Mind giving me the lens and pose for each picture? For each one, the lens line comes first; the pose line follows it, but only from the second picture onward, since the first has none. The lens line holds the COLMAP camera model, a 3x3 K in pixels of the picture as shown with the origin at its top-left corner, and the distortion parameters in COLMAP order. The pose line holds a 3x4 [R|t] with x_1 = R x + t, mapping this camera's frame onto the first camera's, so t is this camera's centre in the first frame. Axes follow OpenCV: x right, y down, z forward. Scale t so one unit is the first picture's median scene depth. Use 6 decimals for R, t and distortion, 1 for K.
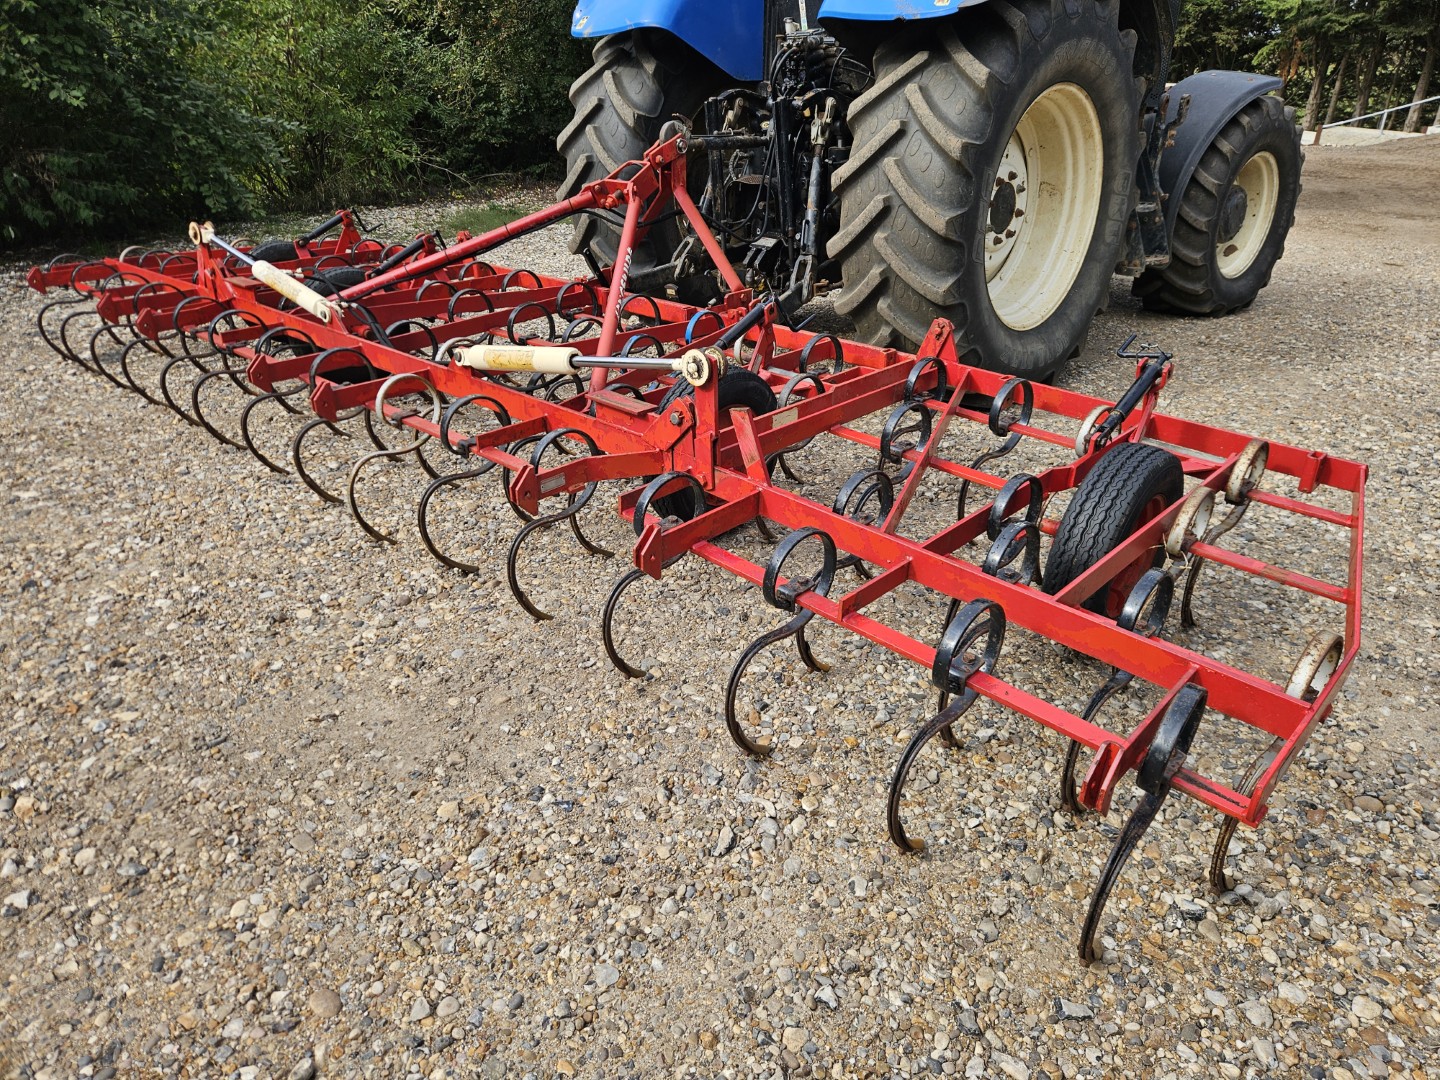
lens RADIAL K [[958.3, 0, 722.6], [0, 958.3, 544.9], [0, 0, 1]] dist [0.069004, -0.057154]
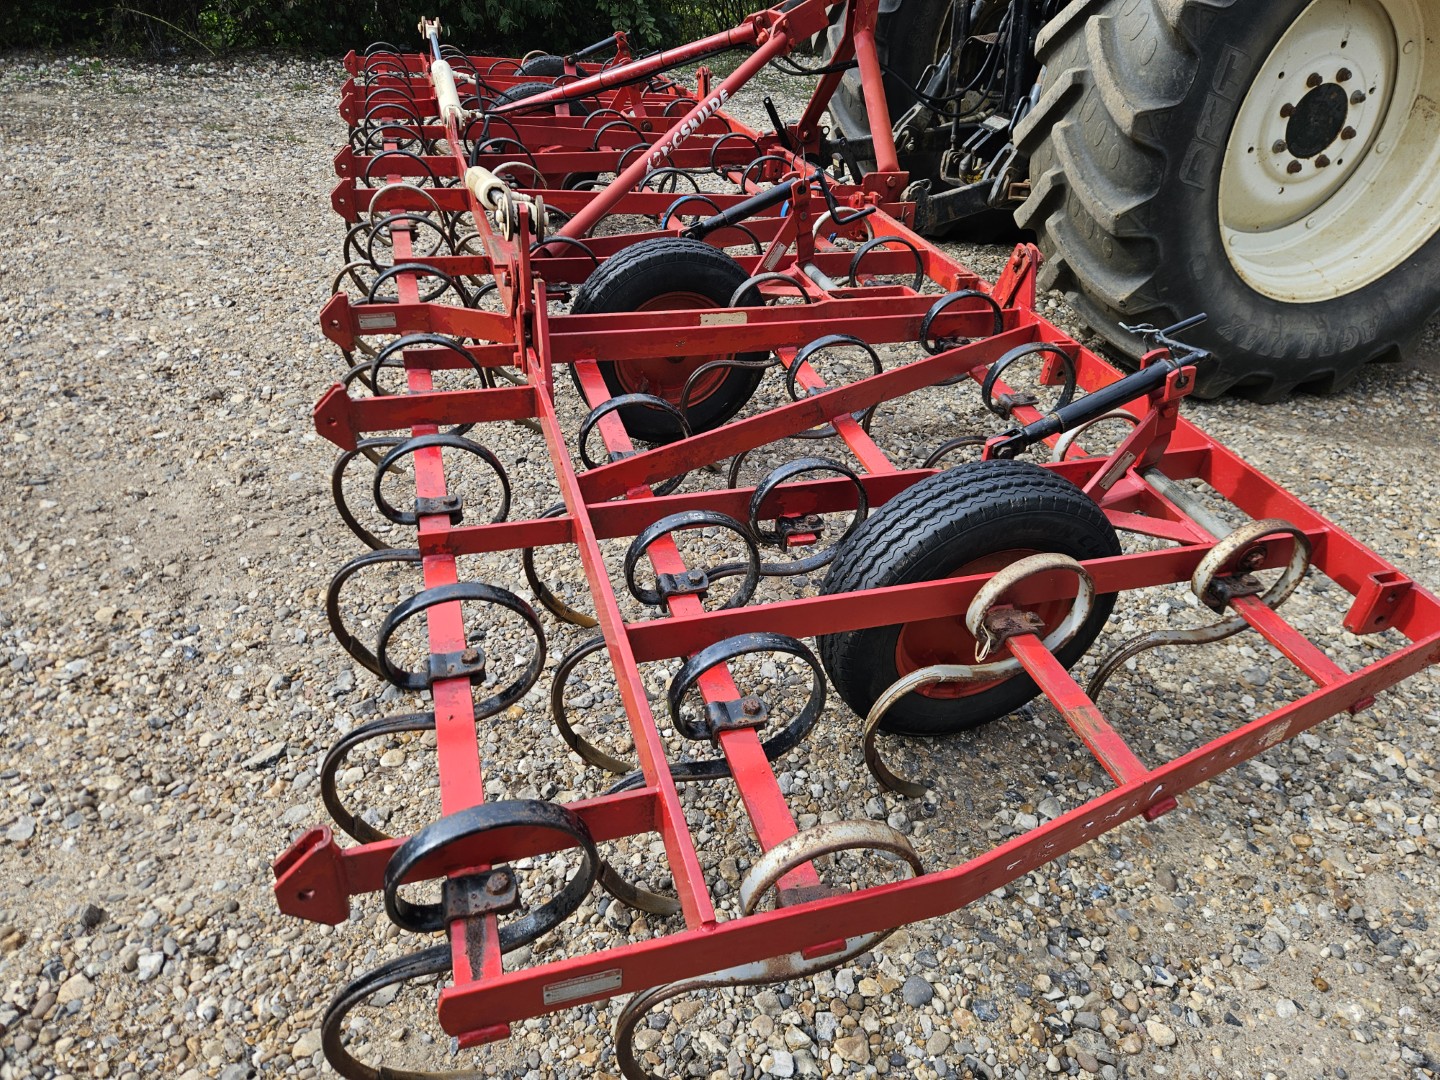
lens RADIAL K [[958.3, 0, 722.6], [0, 958.3, 544.9], [0, 0, 1]] dist [0.069004, -0.057154]
pose [[0.867060, 0.319212, -0.382506, 0.288834], [-0.274918, 0.946854, 0.166995, -0.060209], [0.415484, -0.039637, 0.908736, 0.175345]]
